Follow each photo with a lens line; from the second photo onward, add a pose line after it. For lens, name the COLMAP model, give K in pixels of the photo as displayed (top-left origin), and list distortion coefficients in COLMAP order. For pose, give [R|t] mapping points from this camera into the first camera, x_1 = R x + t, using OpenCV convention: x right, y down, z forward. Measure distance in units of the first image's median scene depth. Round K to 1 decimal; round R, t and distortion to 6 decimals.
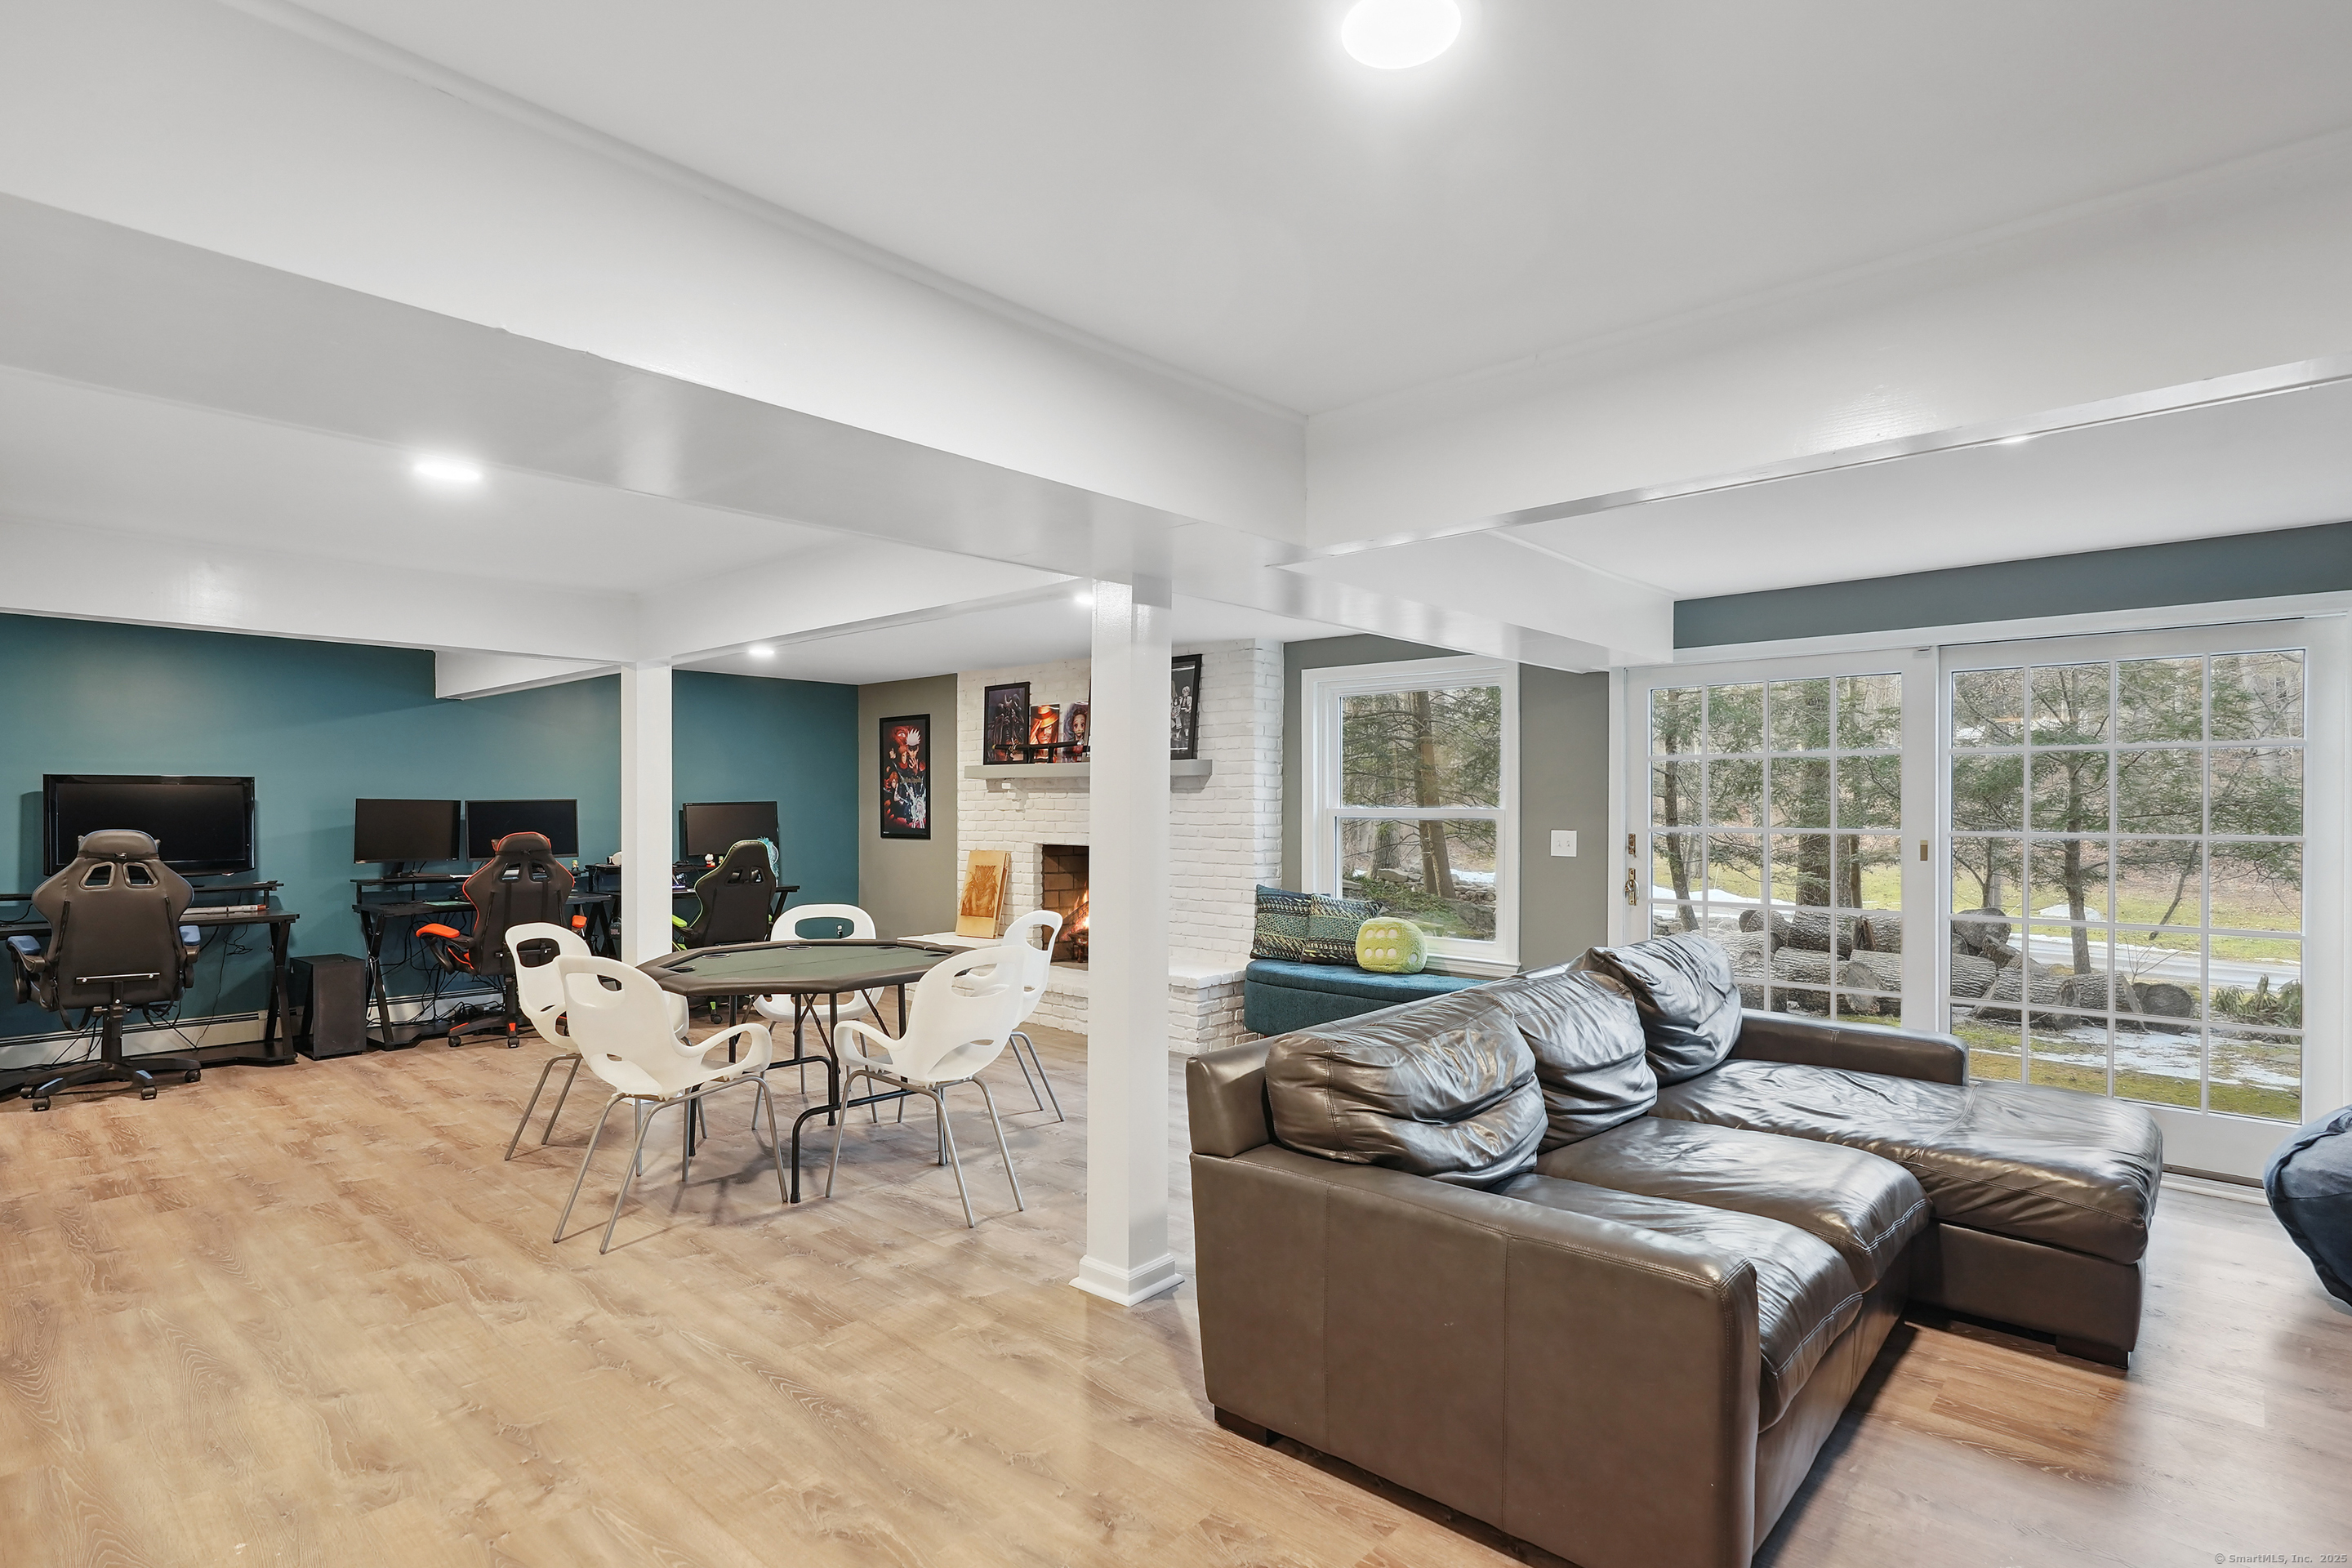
lens RADIAL K [[1178.6, 0, 1177.8], [0, 1178.6, 809.2], [0, 0, 1]] dist [0.004041, 0.000882]
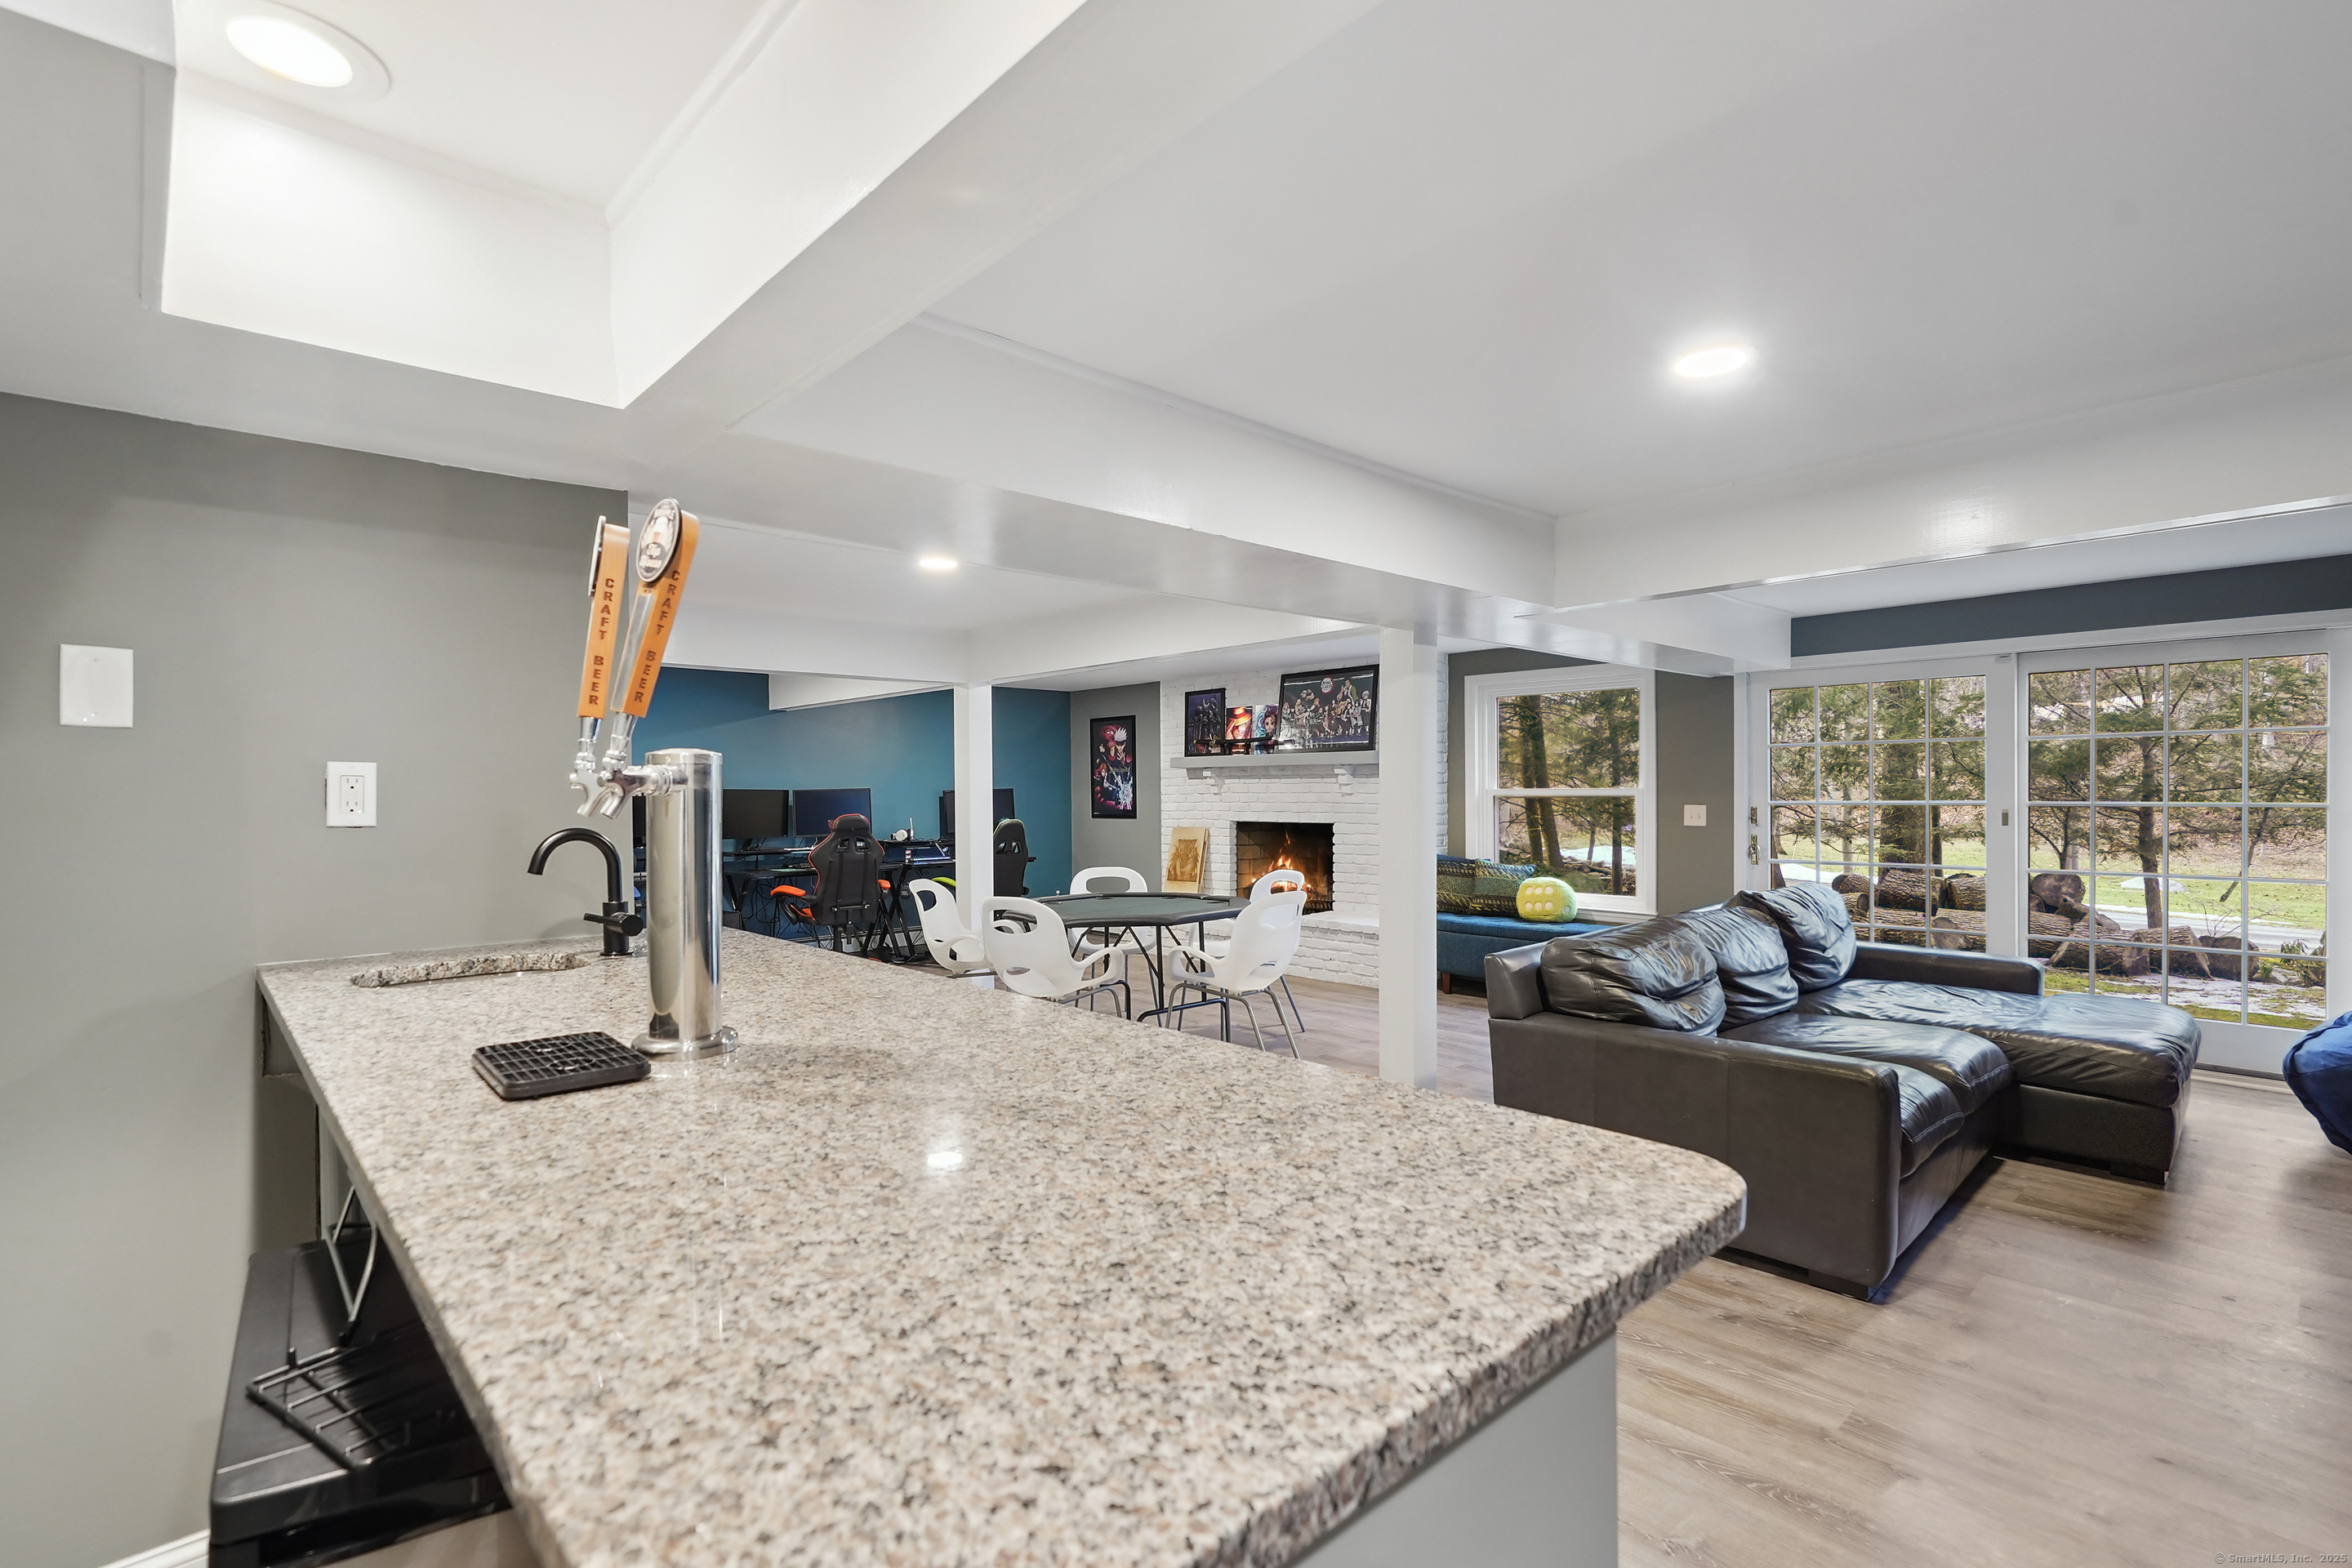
lens RADIAL K [[1093.4, 0, 1177.4], [0, 1093.4, 803.5], [0, 0, 1]] dist [-0.000781, 0.005837]
pose [[0.996696, -0.008831, -0.080736, -0.103337], [0.009553, 0.999918, 0.008561, 0.001203], [0.080654, -0.009304, 0.996699, -0.158139]]
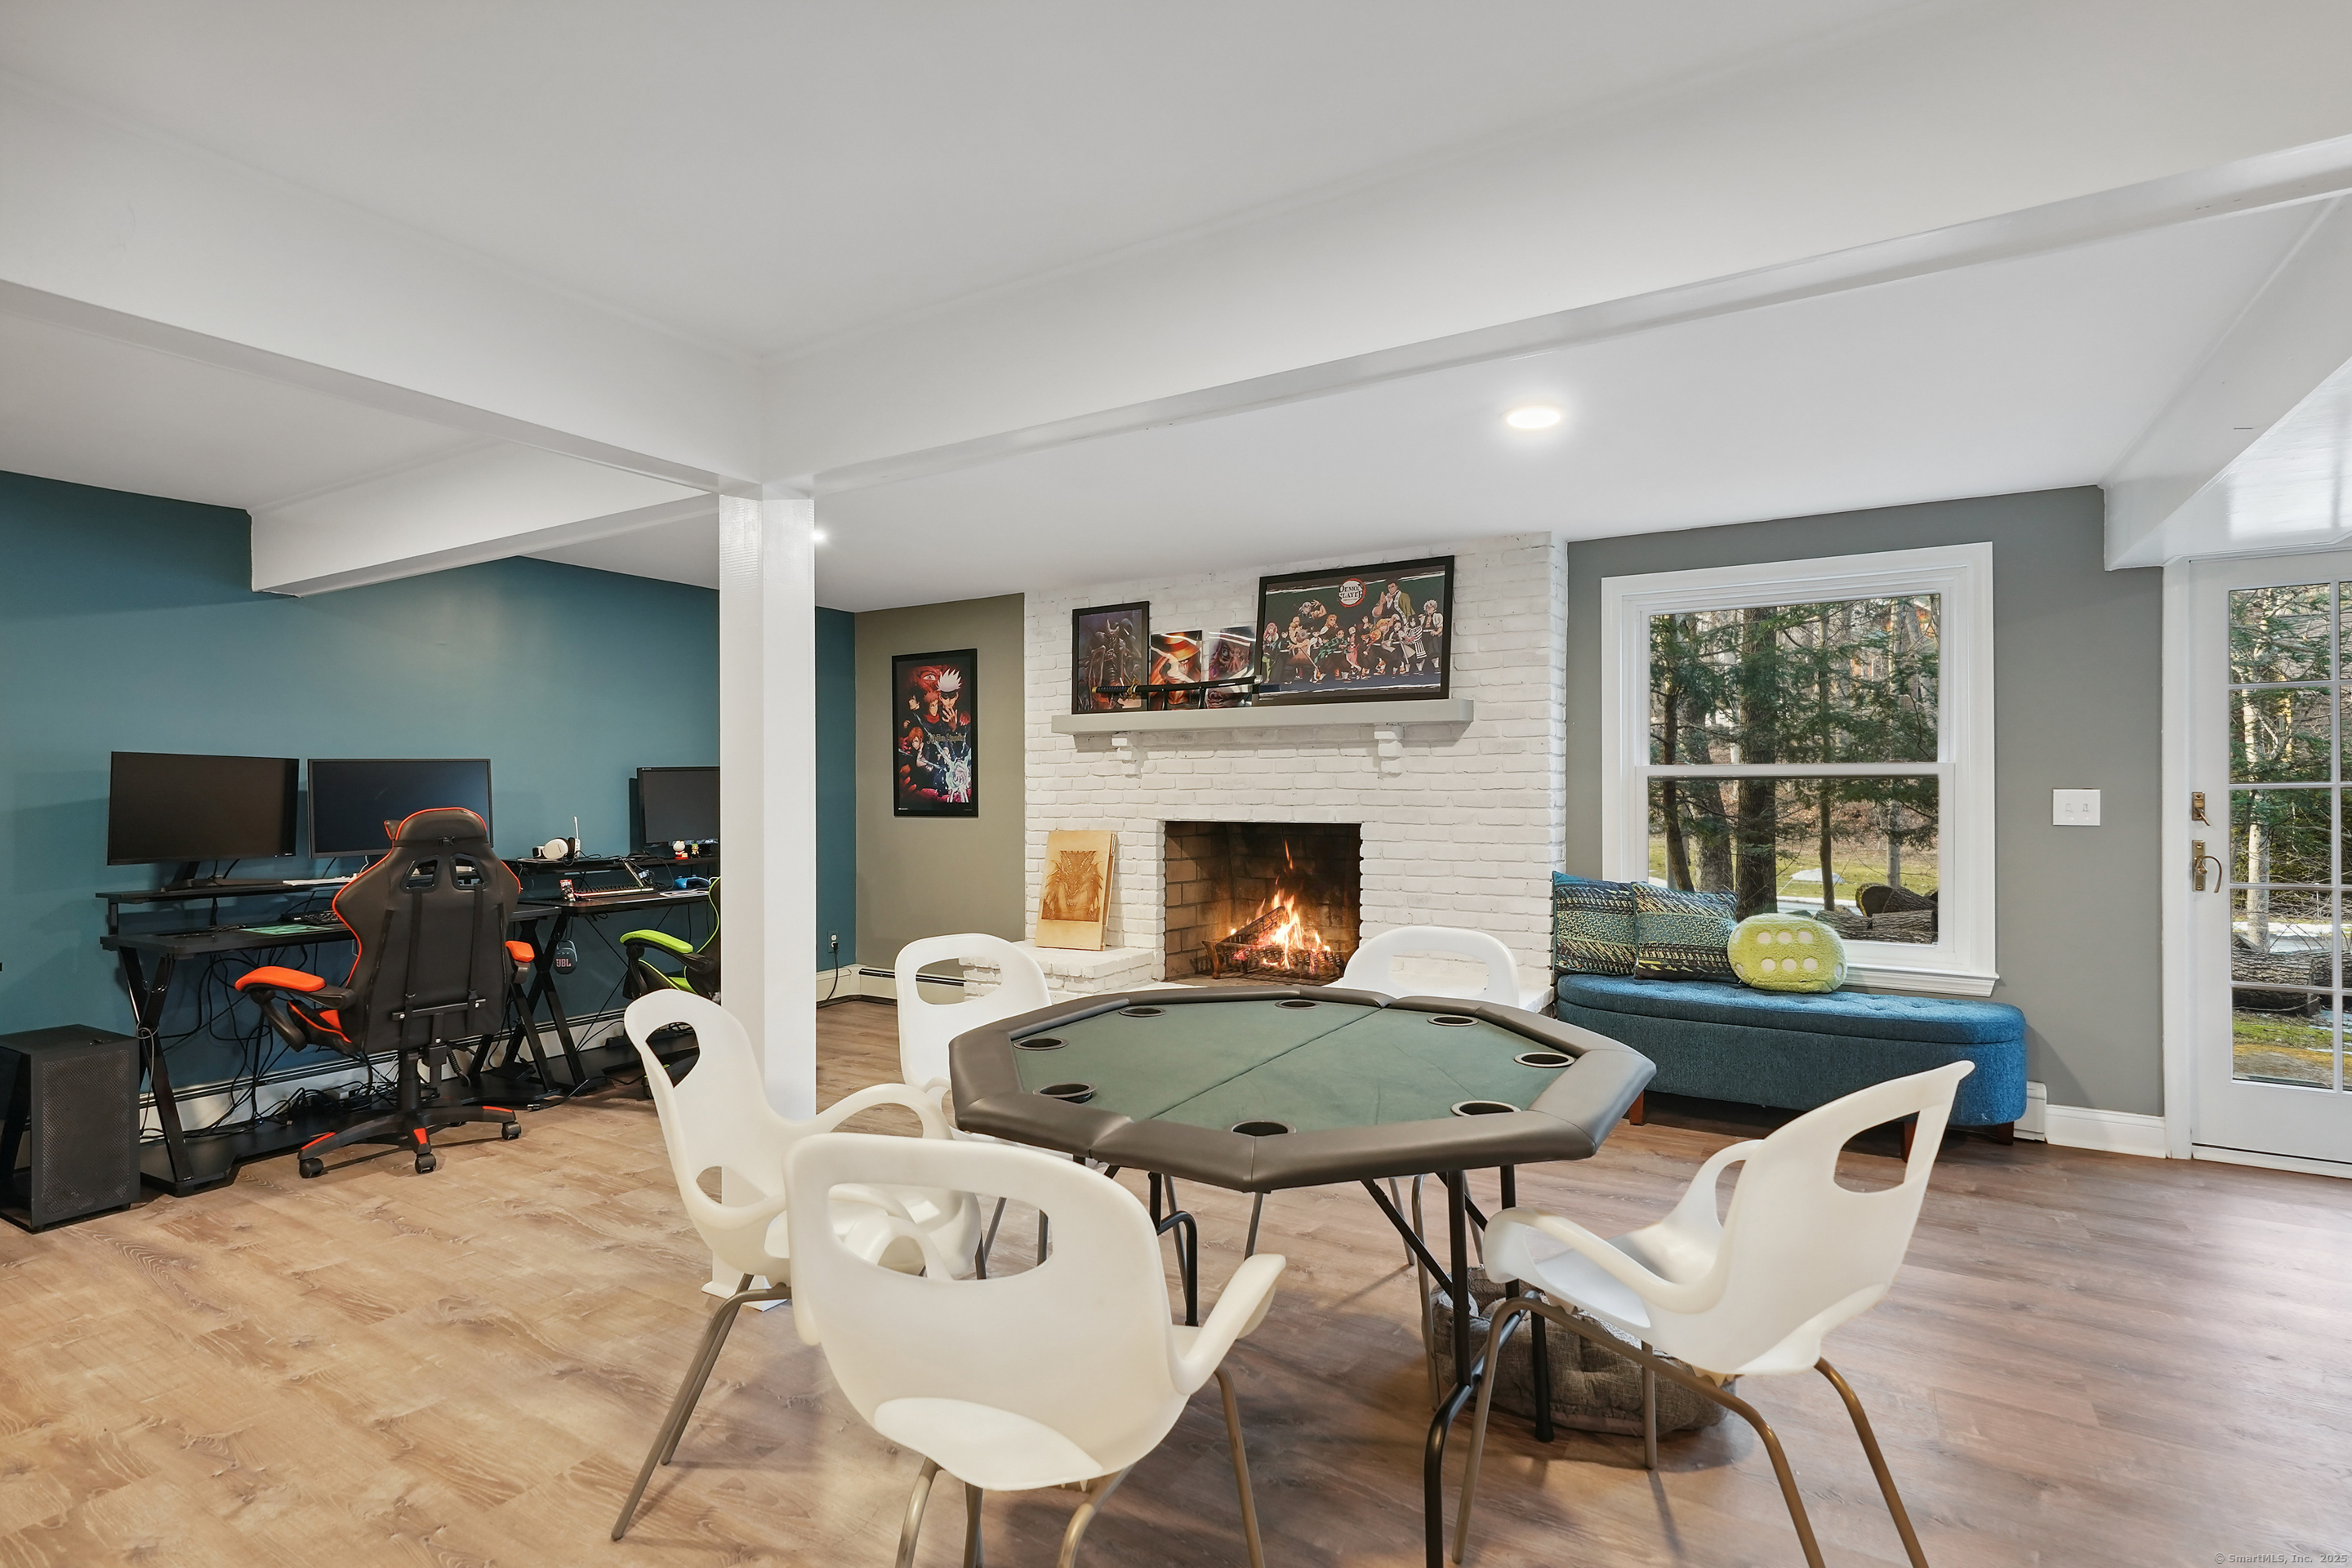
lens RADIAL K [[1132.2, 0, 1176.0], [0, 1132.2, 784.0], [0, 0, 1]] dist [0.006626, 0.001652]
pose [[0.982090, -0.005088, 0.188344, -0.297181], [0.006283, 0.999964, -0.005751, 0.013054], [-0.188308, 0.006831, 0.982086, 0.364909]]
